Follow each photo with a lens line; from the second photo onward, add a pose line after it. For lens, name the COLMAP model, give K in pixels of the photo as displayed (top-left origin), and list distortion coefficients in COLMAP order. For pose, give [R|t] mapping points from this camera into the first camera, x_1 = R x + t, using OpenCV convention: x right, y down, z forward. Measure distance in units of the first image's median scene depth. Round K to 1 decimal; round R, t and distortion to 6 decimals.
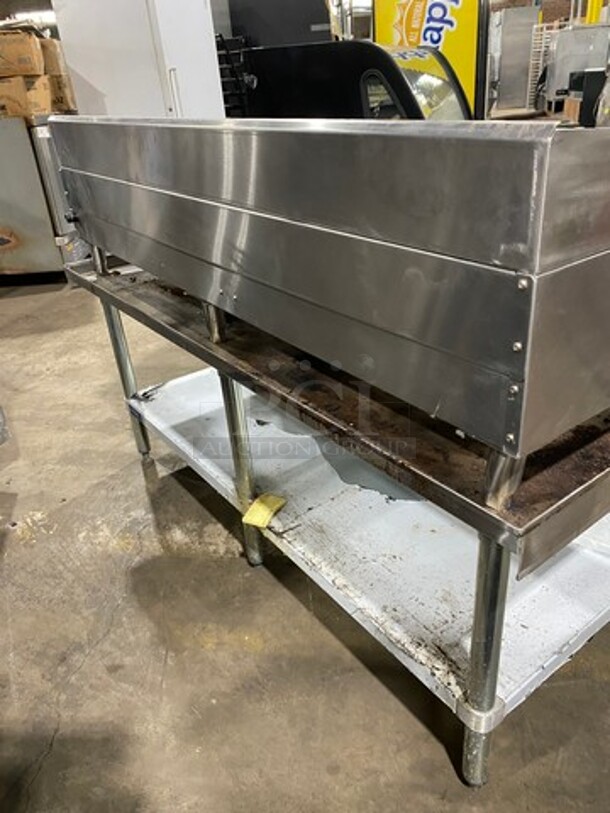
lens RADIAL K [[617.3, 0, 305.0], [0, 617.3, 406.5], [0, 0, 1]] dist [0.010986, 0.004770]
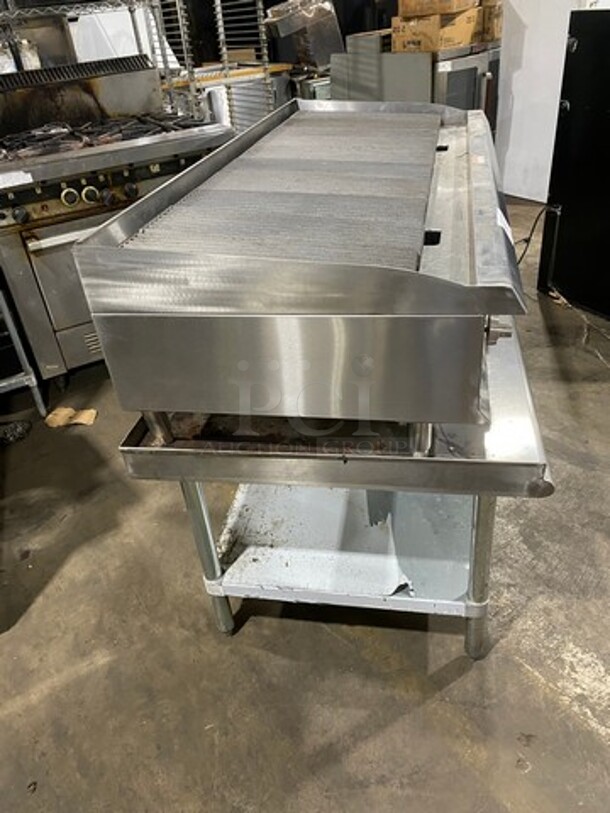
lens RADIAL K [[617.3, 0, 305.0], [0, 617.3, 406.5], [0, 0, 1]] dist [0.010986, 0.004770]
pose [[0.677195, 0.406941, -0.613029, 0.430732], [-0.307322, 0.913422, 0.266858, -0.132643], [0.668550, 0.007682, 0.743627, 0.010714]]
